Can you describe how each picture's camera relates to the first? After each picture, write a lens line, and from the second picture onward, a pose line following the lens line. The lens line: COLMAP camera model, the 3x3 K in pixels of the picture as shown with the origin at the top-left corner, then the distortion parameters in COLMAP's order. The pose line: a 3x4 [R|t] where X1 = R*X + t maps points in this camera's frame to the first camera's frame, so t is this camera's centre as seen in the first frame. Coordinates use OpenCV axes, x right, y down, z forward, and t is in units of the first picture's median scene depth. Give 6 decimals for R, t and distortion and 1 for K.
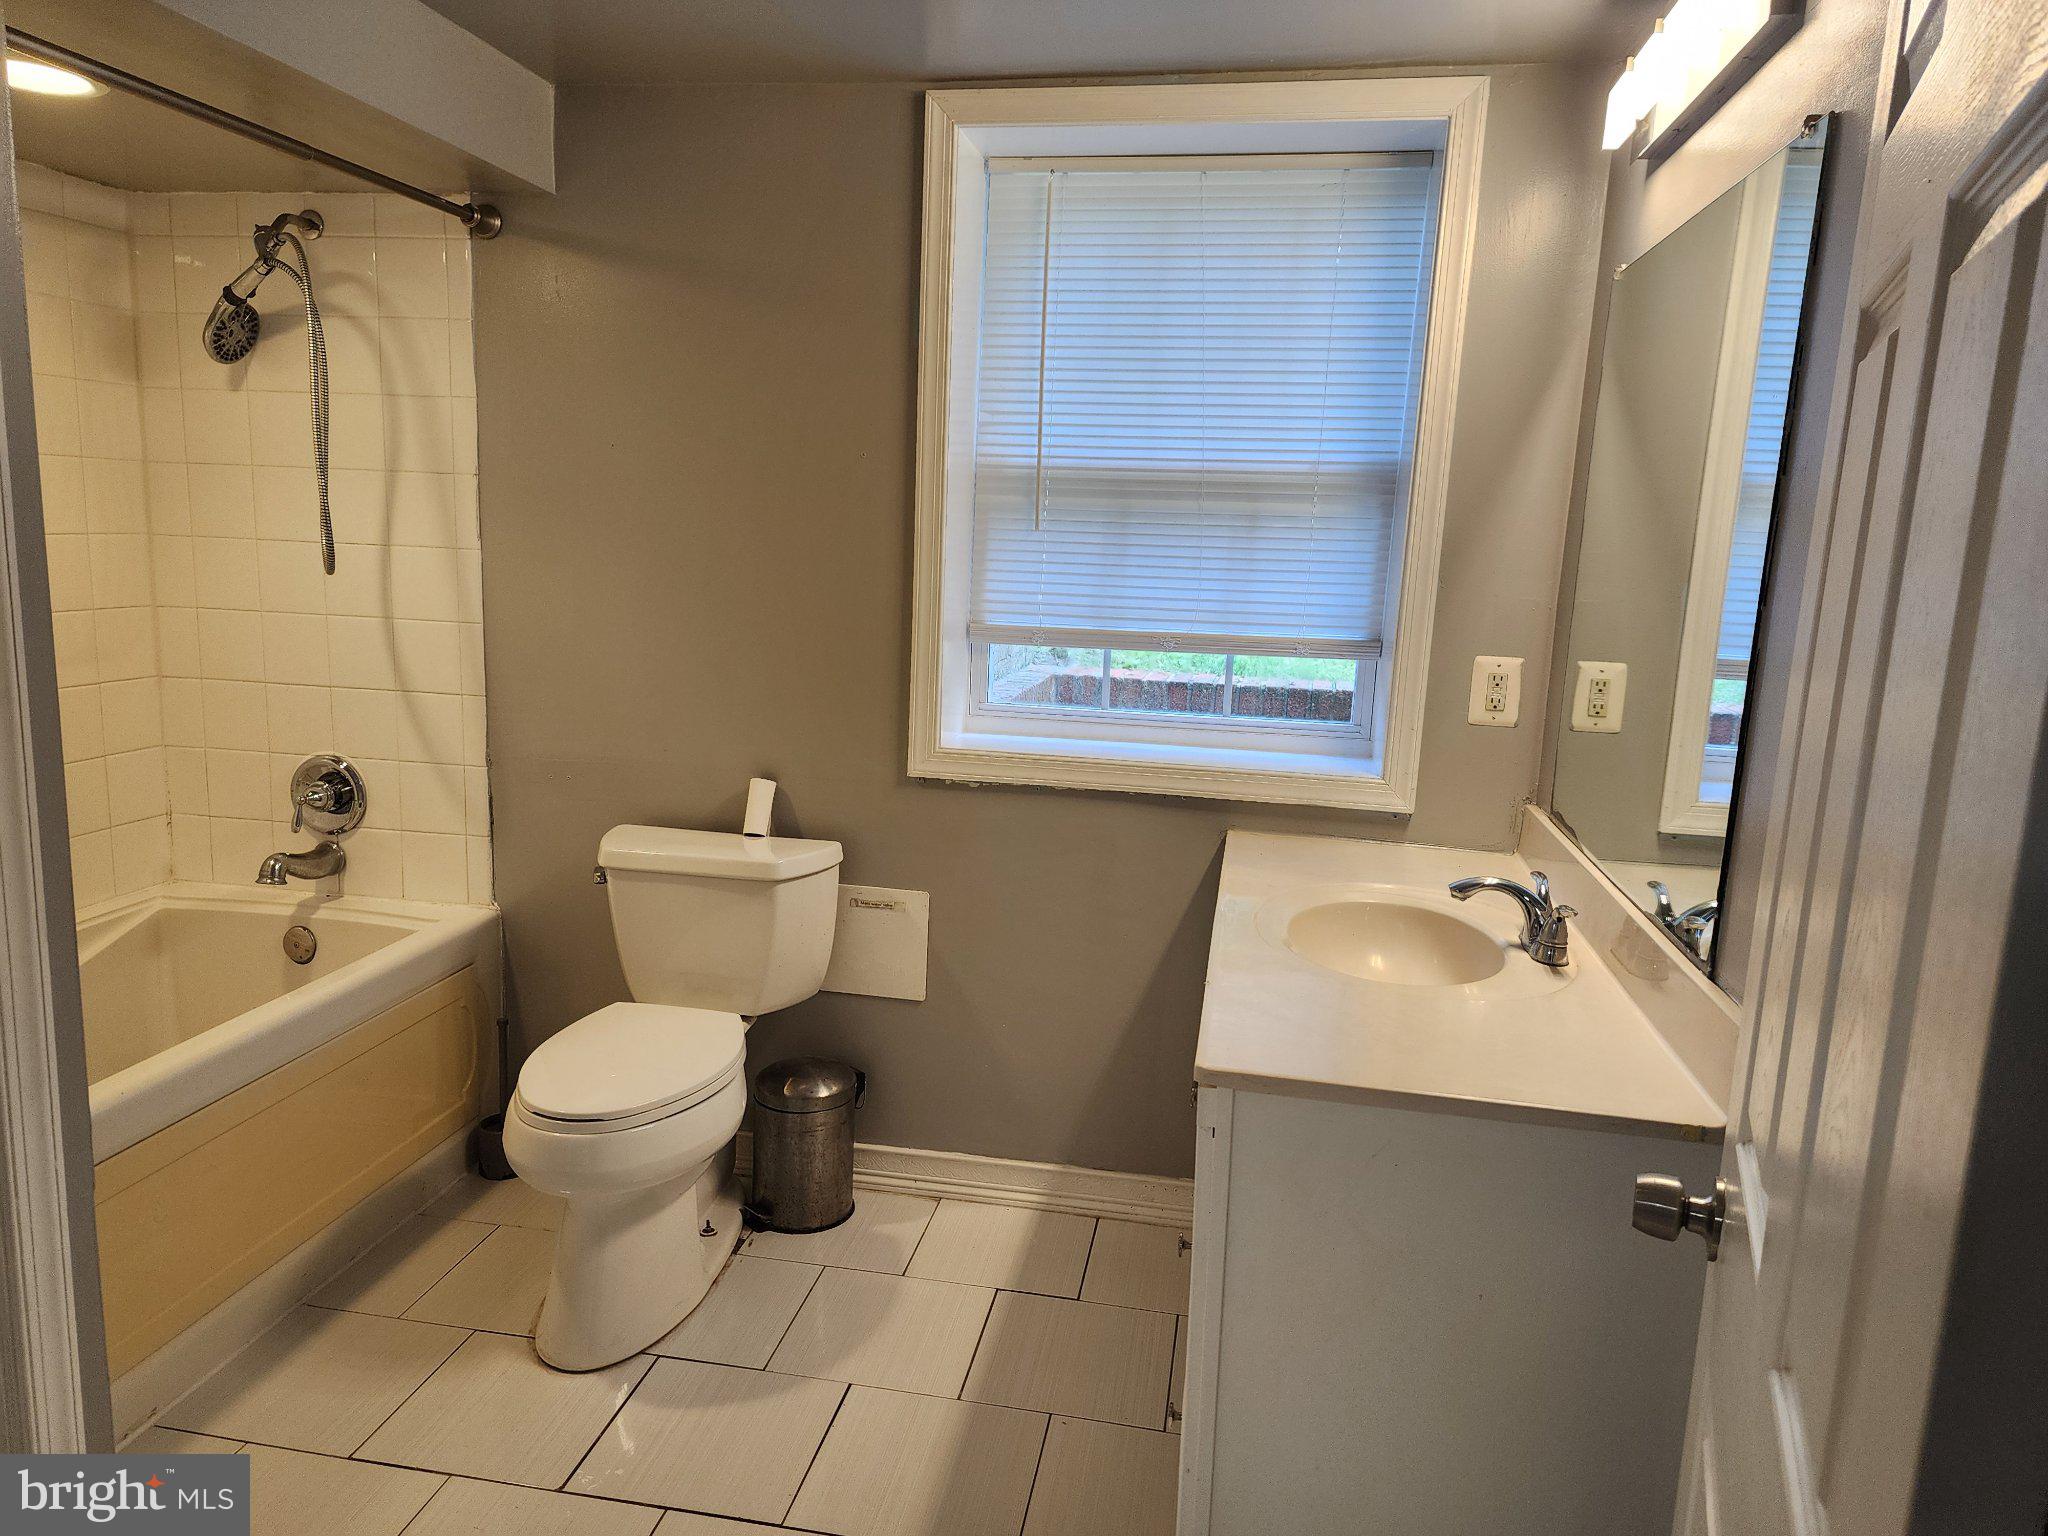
lens RADIAL K [[1362.3, 0, 1023.9], [0, 1362.3, 751.0], [0, 0, 1]] dist [0.075734, -0.059126]
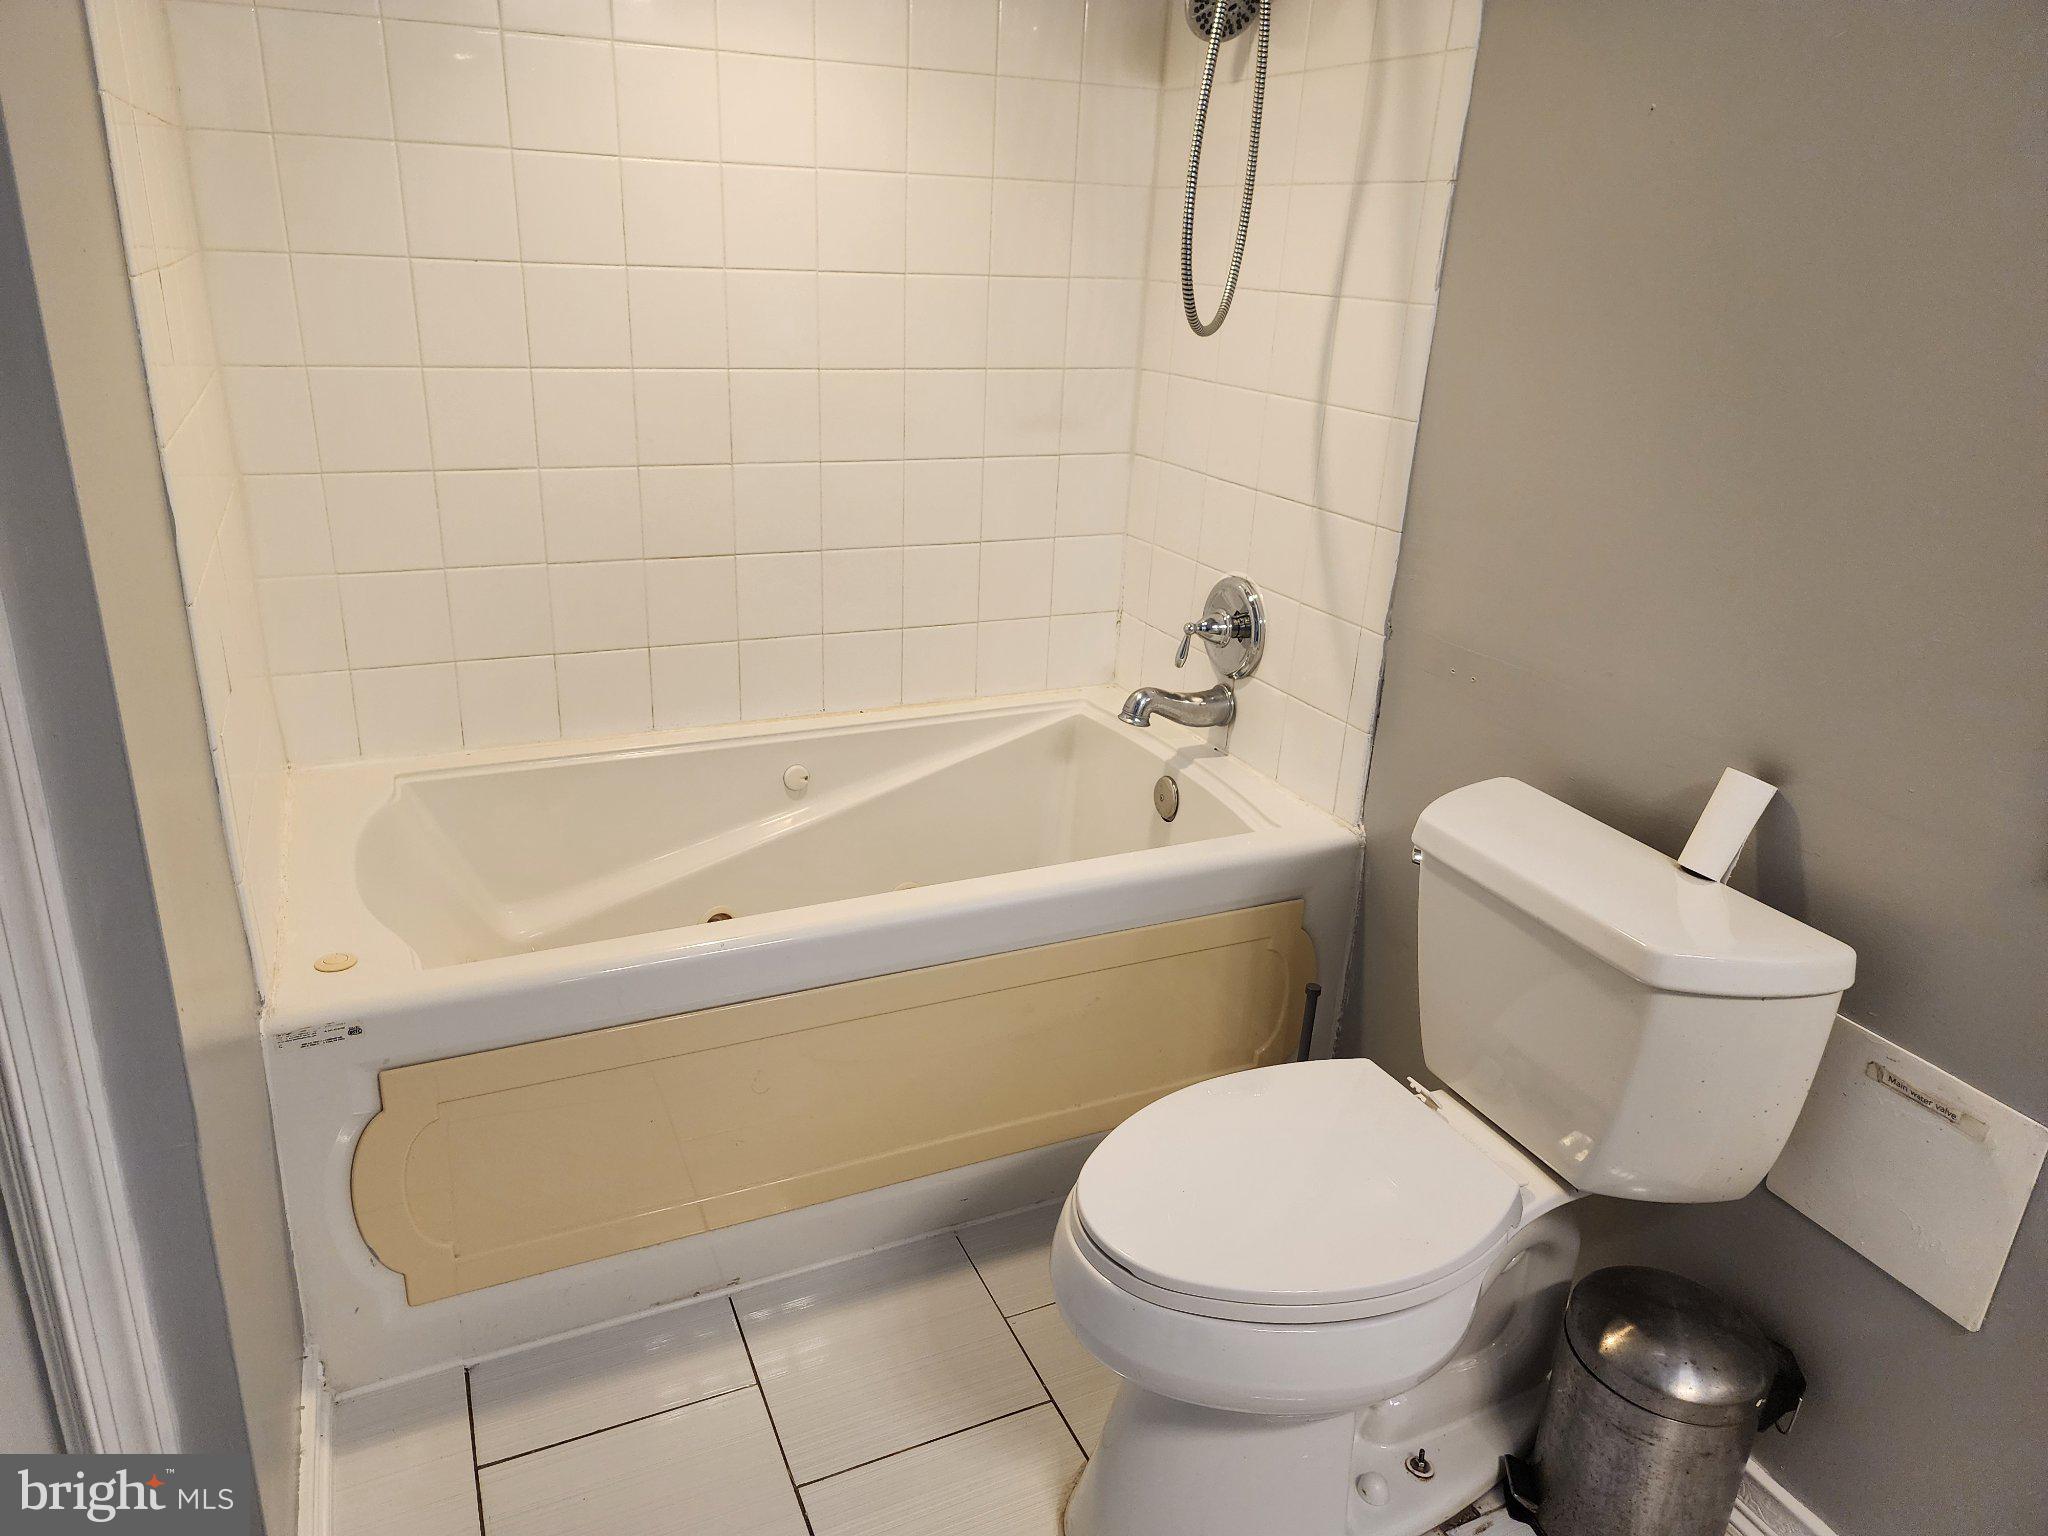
lens RADIAL K [[1362.3, 0, 1023.9], [0, 1362.3, 751.0], [0, 0, 1]] dist [0.075734, -0.059126]
pose [[0.562542, 0.278328, -0.778512, 0.058231], [-0.147946, 0.960321, 0.236423, -0.069376], [0.813424, -0.017820, 0.581398, 0.462536]]
